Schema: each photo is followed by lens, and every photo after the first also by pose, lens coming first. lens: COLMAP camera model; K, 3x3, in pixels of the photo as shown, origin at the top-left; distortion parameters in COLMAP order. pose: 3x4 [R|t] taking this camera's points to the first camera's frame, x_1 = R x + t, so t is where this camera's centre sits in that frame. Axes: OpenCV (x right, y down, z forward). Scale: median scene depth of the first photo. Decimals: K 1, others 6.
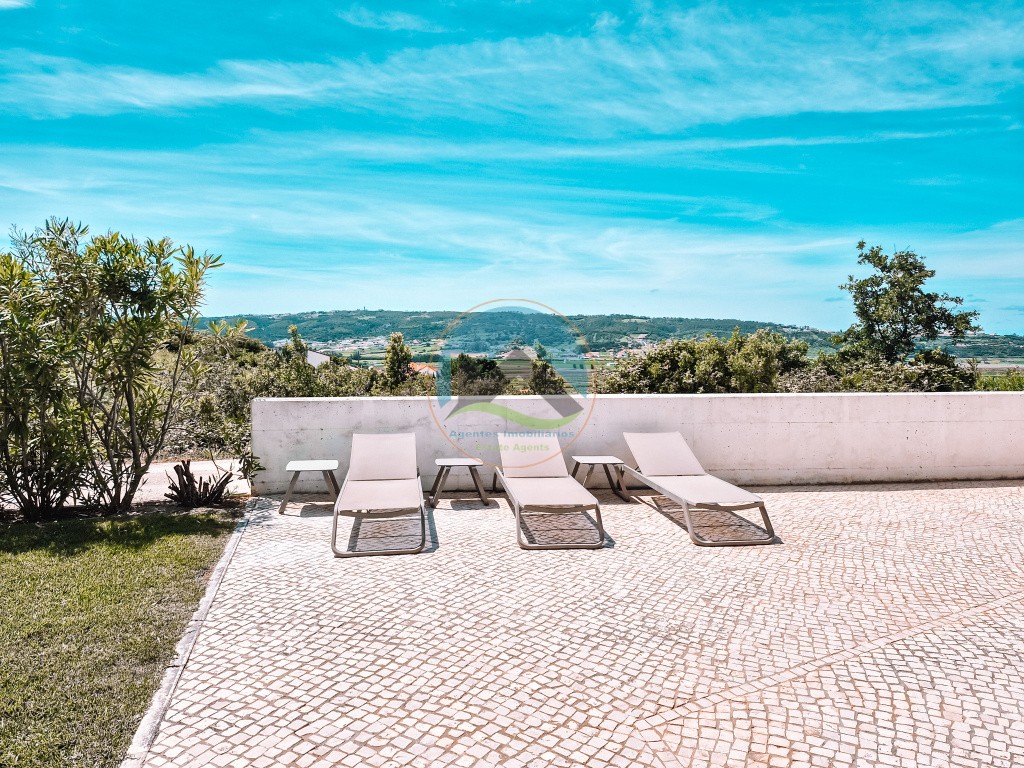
lens RADIAL K [[707.8, 0, 512.2], [0, 707.8, 372.9], [0, 0, 1]] dist [0.131765, -0.194975]
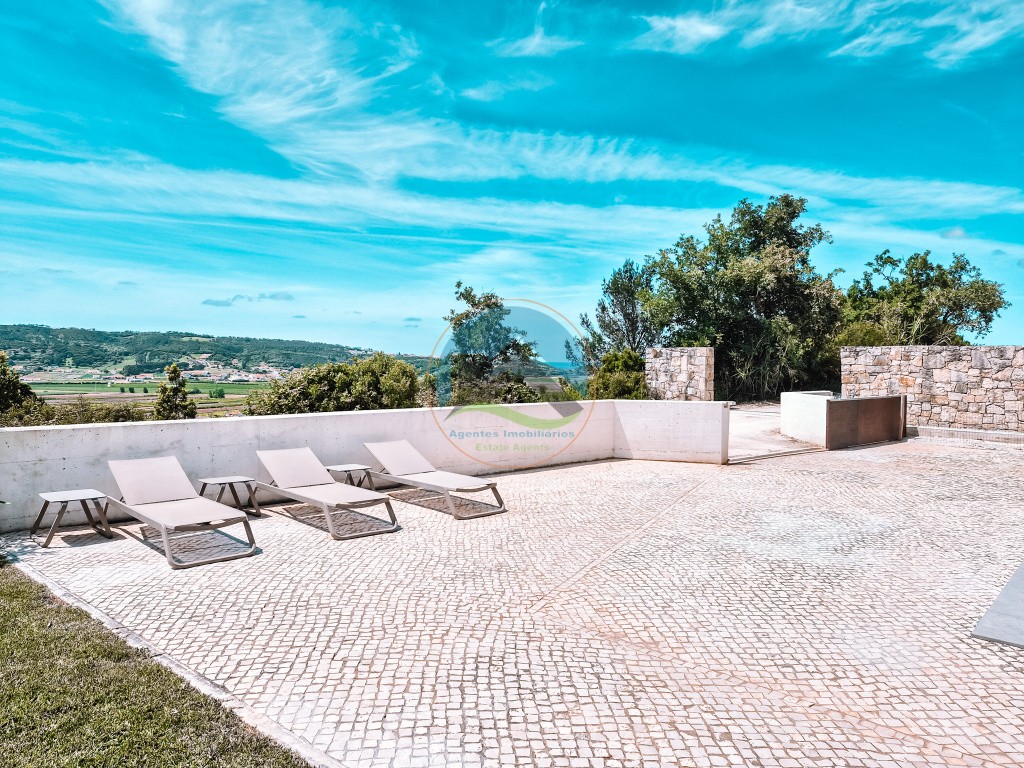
lens RADIAL K [[709.3, 0, 507.9], [0, 709.3, 378.7], [0, 0, 1]] dist [0.113819, -0.142468]
pose [[0.837076, -0.008951, 0.547014, -0.302390], [0.020608, 0.999672, -0.015177, 0.000149], [-0.546699, 0.023978, 0.836986, -0.126640]]
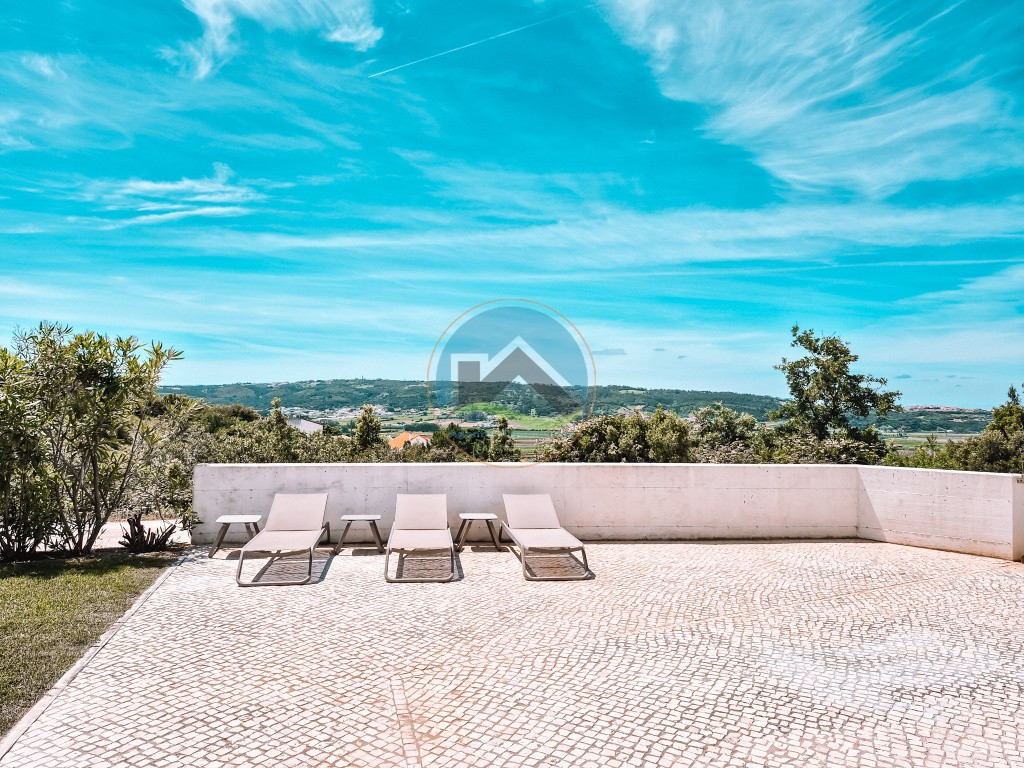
lens RADIAL K [[709.3, 0, 507.9], [0, 709.3, 378.7], [0, 0, 1]] dist [0.113819, -0.142468]
pose [[0.999956, 0.009113, -0.002239, 0.174171], [-0.009278, 0.995892, -0.090067, -0.003357], [0.001409, 0.090084, 0.995933, -0.242213]]
